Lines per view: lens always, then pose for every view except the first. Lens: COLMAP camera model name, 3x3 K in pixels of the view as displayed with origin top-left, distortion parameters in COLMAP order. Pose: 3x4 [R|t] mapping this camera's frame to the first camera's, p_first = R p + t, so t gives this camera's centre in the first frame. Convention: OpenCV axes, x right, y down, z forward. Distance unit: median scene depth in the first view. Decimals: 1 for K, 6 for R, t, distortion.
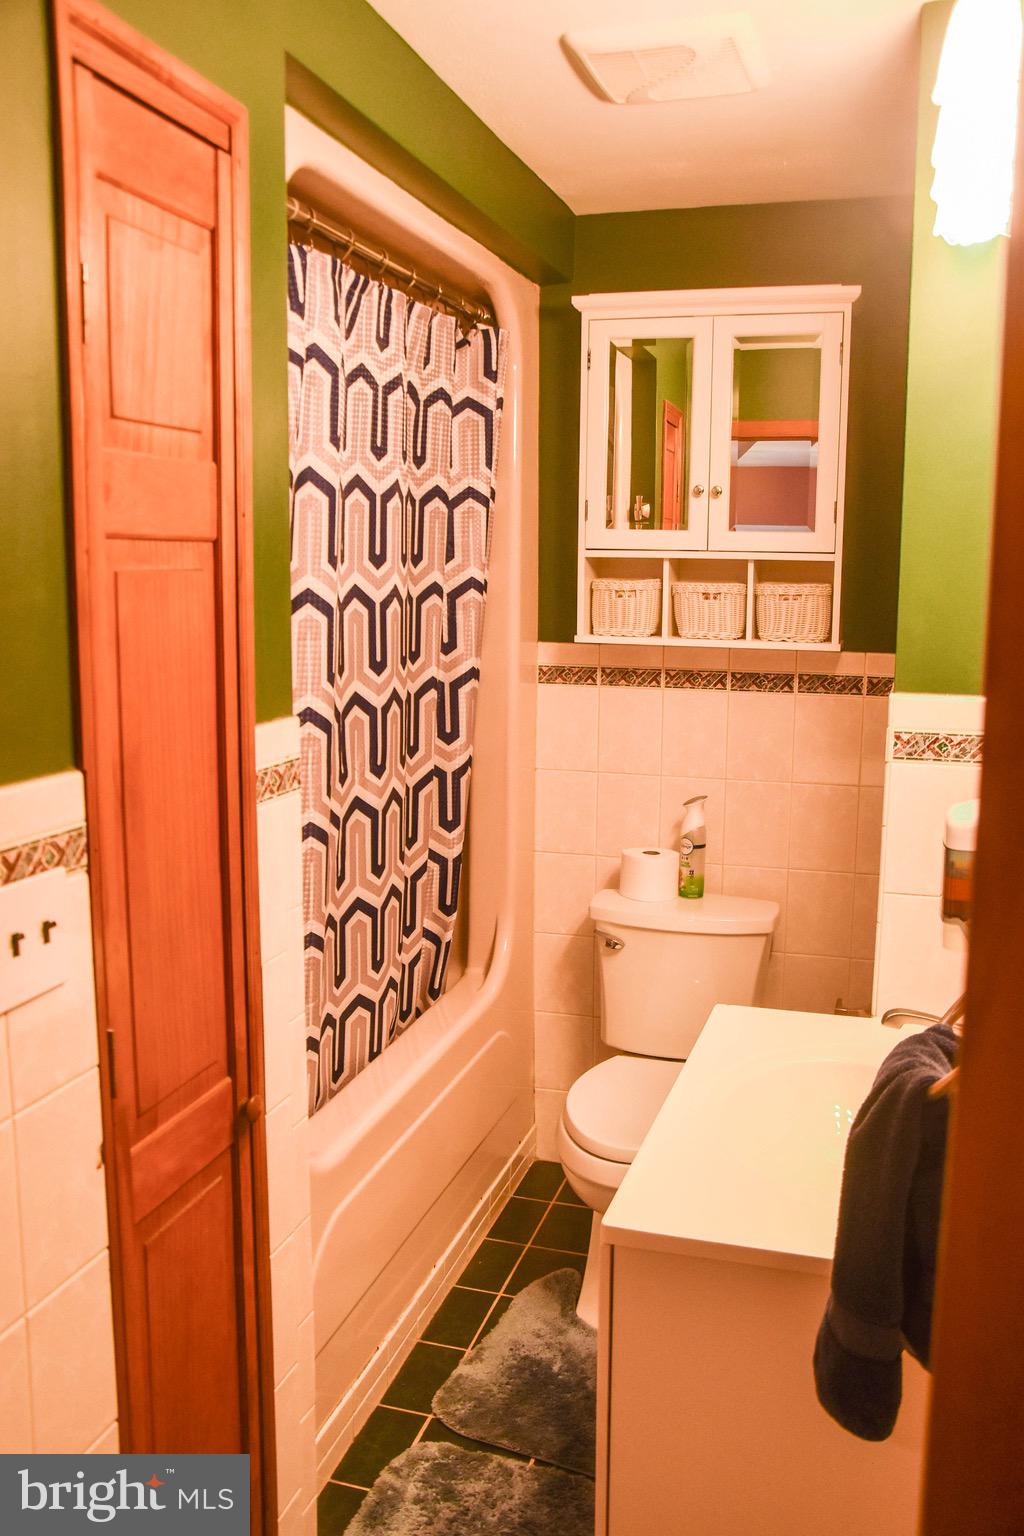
lens RADIAL K [[1203.1, 0, 563.8], [0, 1203.1, 781.5], [0, 0, 1]] dist [-0.142595, 0.133352]
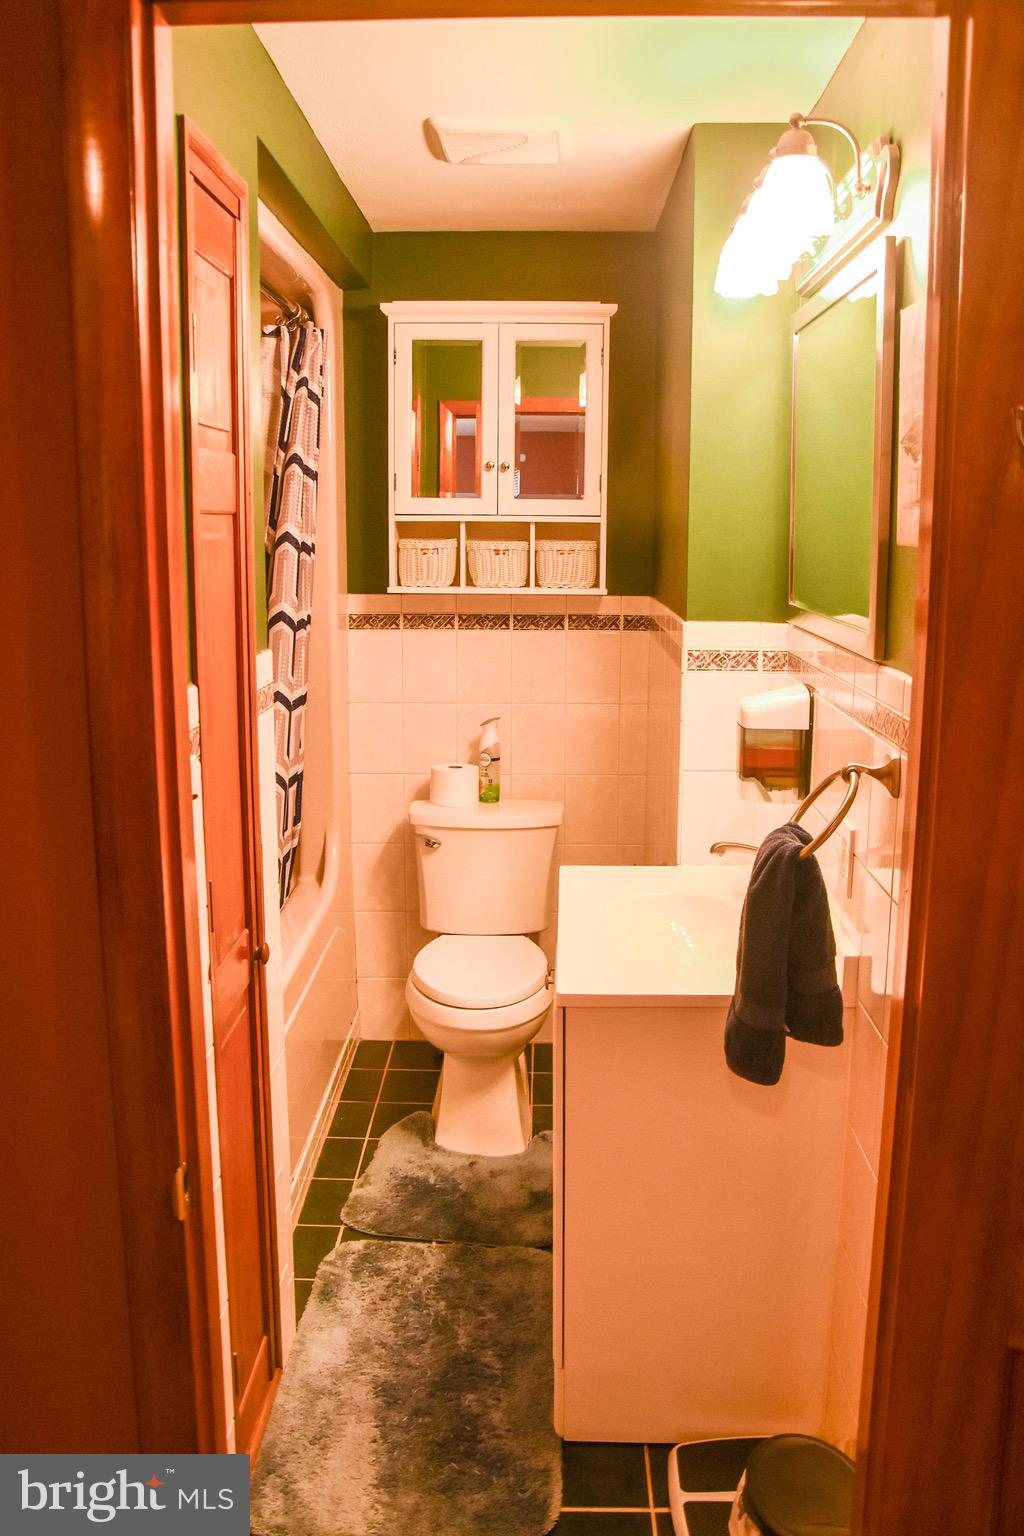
lens RADIAL K [[1187.6, 0, 512.0], [0, 1187.6, 768.0], [0, 0, 1]] dist [-0.168018, 0.148004]
pose [[0.968454, -0.055469, 0.242940, -0.172219], [0.049110, 0.998275, 0.032161, 0.026773], [-0.244305, -0.019216, 0.969508, -0.175859]]
